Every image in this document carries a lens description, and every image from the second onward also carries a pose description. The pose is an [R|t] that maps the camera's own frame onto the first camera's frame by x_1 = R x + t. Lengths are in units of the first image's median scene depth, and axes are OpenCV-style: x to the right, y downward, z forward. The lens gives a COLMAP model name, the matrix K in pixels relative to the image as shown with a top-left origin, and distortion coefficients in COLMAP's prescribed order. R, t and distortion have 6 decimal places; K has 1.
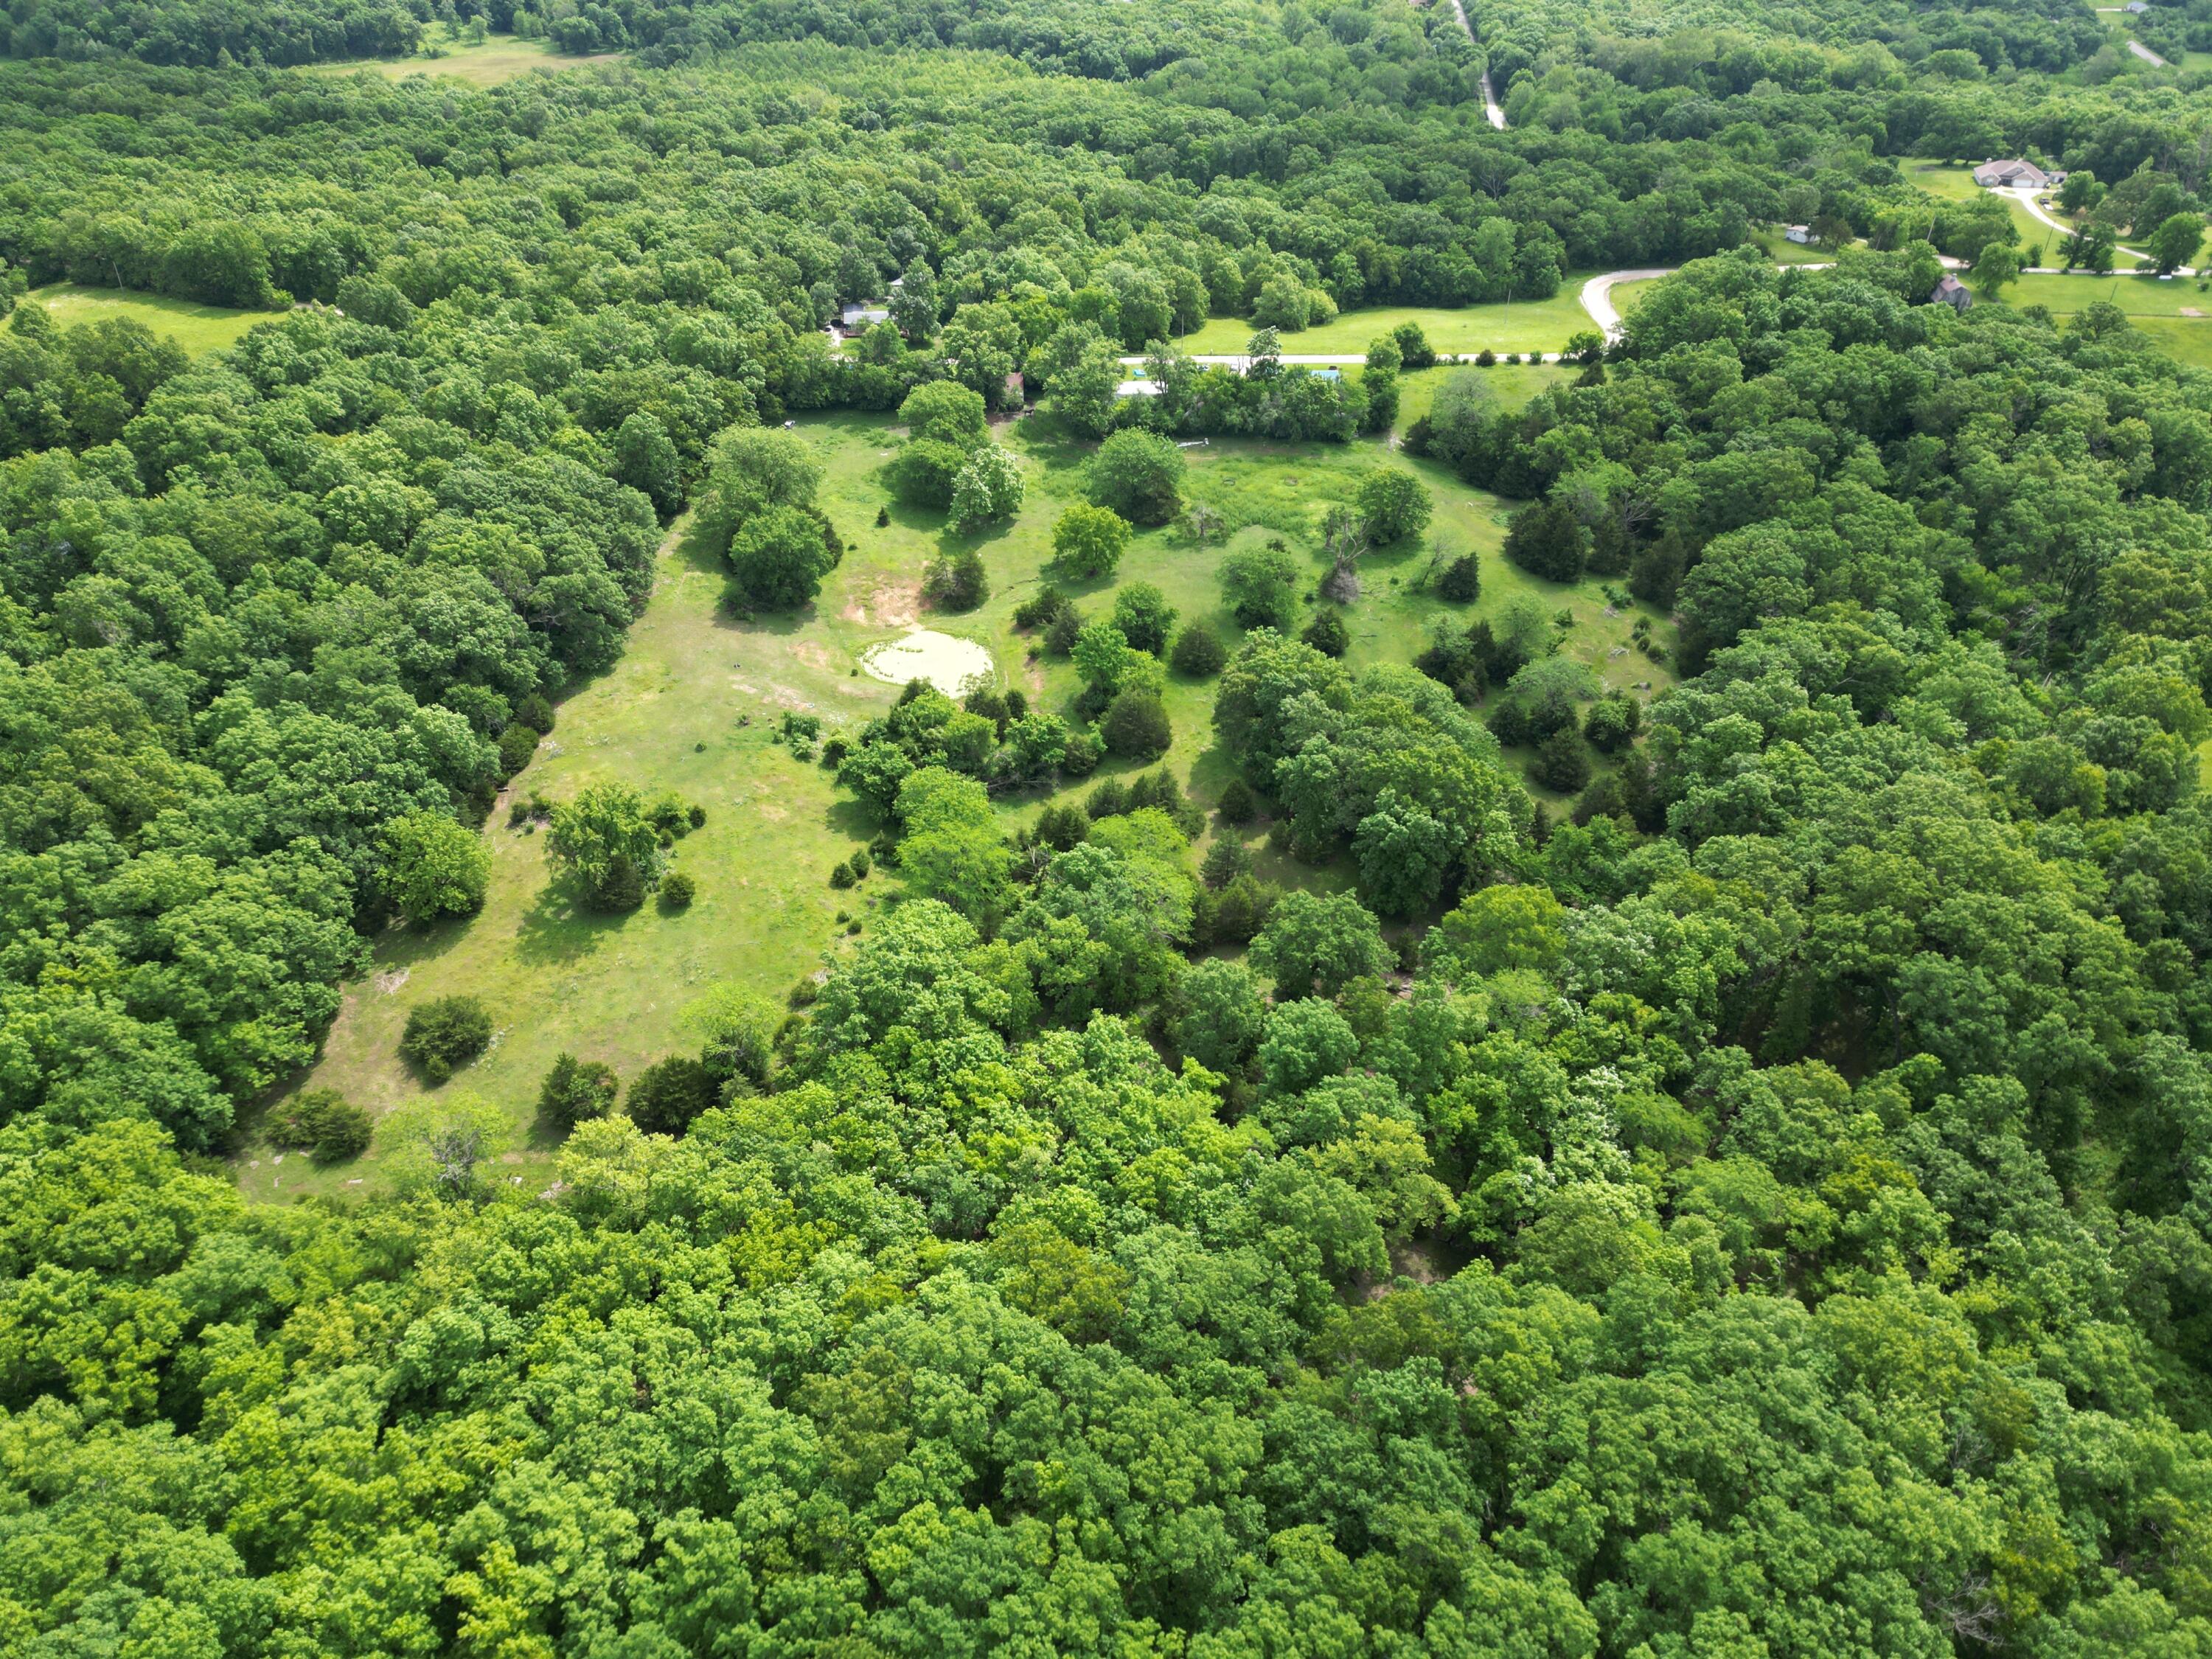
lens RADIAL K [[1544.8, 0, 1106.3], [0, 1544.8, 822.5], [0, 0, 1]] dist [0.066009, -0.060373]
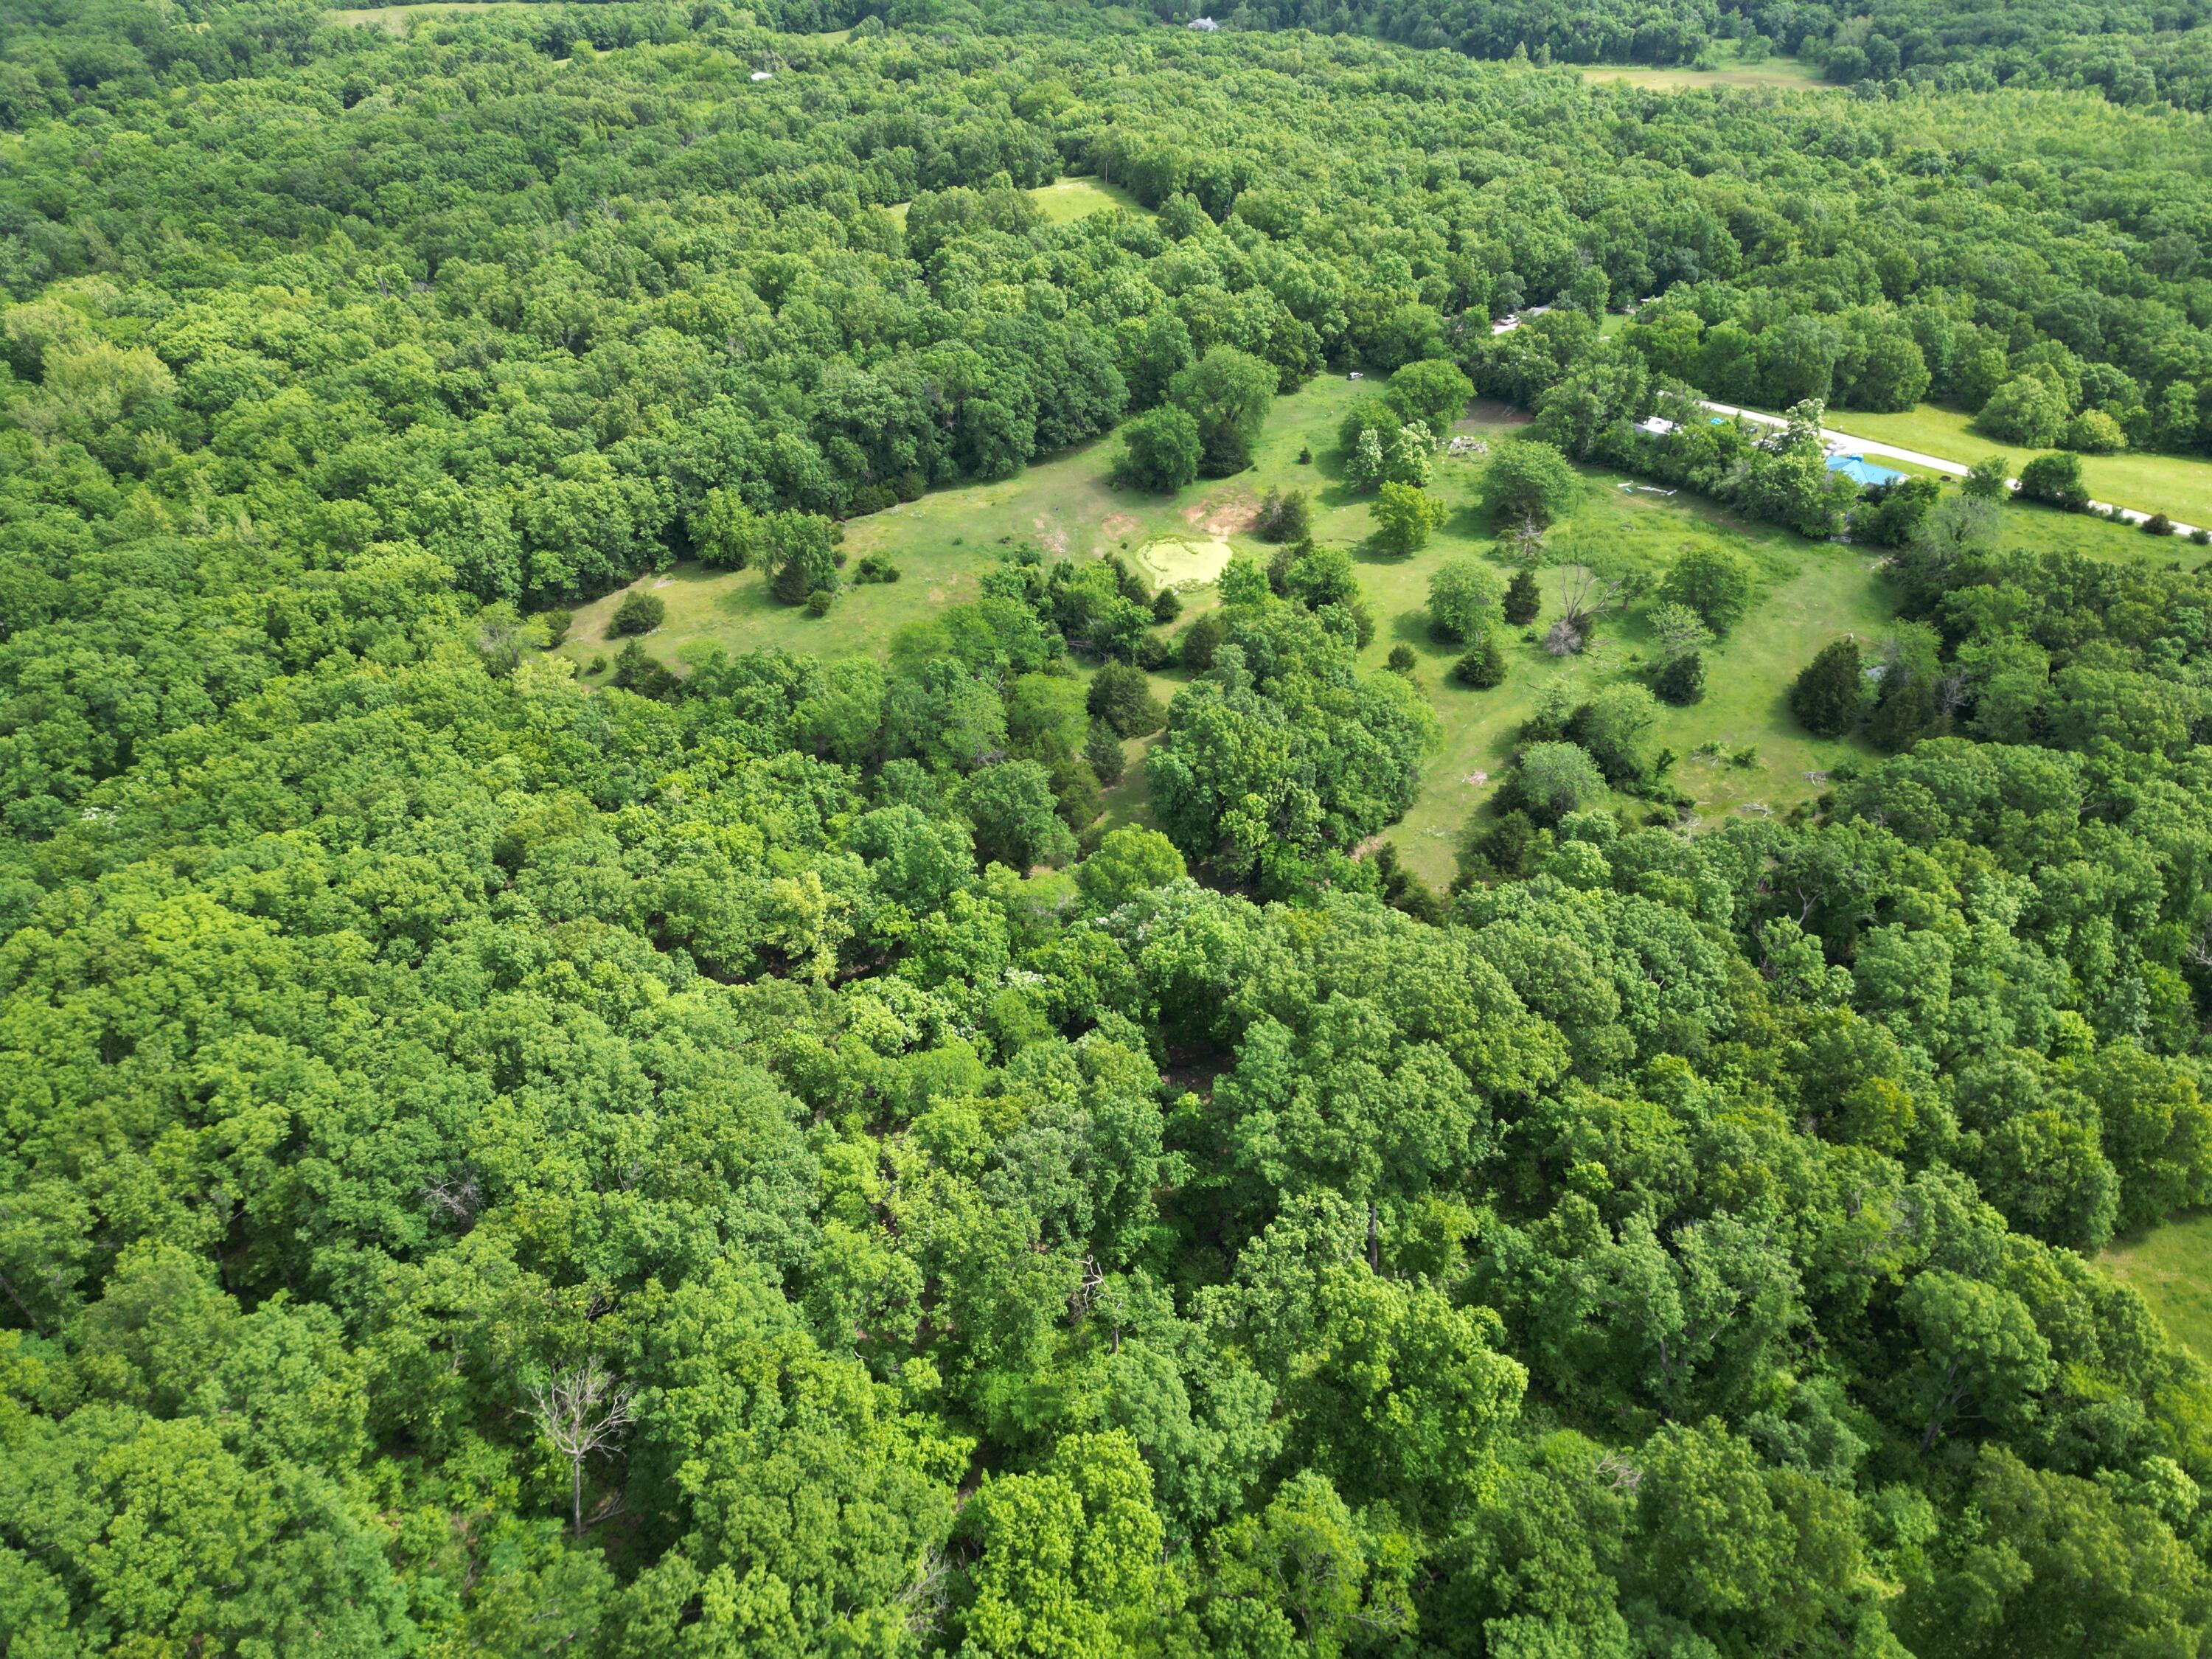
lens RADIAL K [[1544.8, 0, 1106.3], [0, 1544.8, 822.5], [0, 0, 1]] dist [0.066009, -0.060373]
pose [[0.640072, 0.420267, -0.643183, 0.656123], [-0.430589, 0.889532, 0.152729, -0.080248], [0.636318, 0.179190, 0.750327, 0.136469]]
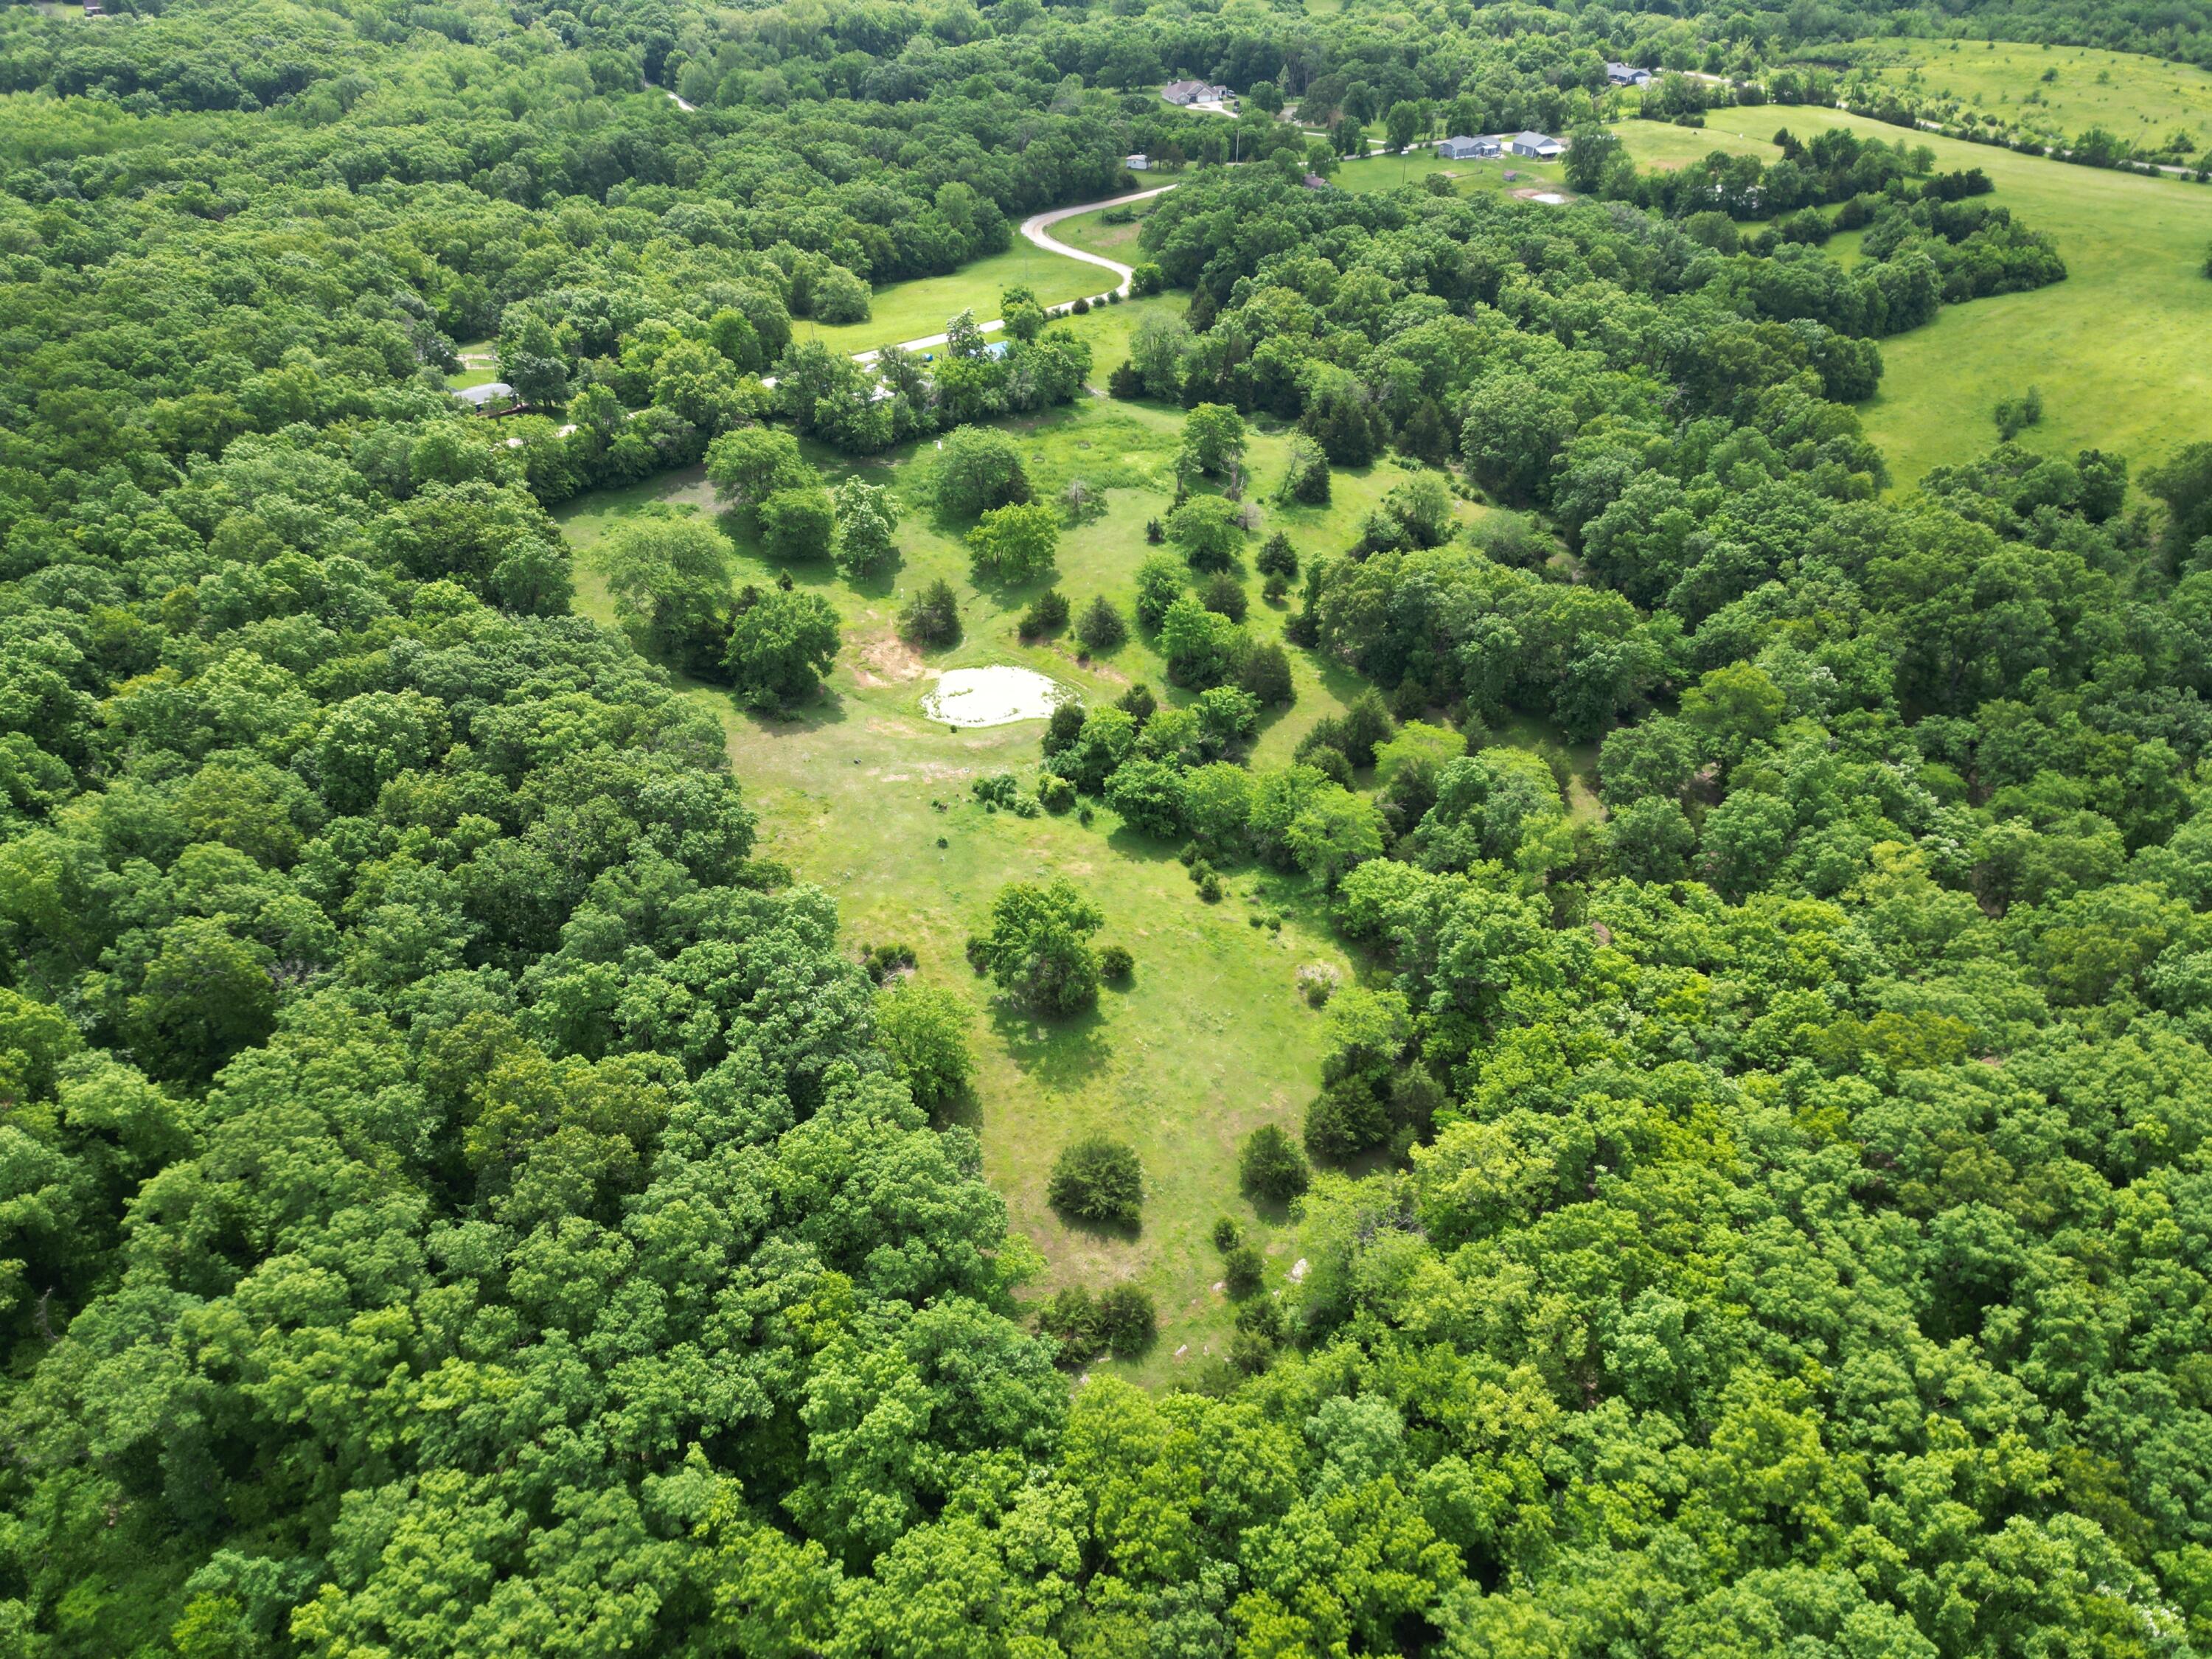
lens RADIAL K [[1544.8, 0, 1106.3], [0, 1544.8, 822.5], [0, 0, 1]] dist [0.066009, -0.060373]
pose [[0.779231, -0.360573, 0.512627, -0.581274], [0.352808, 0.928388, 0.116717, -0.117820], [-0.518002, 0.089910, 0.850641, 0.150831]]
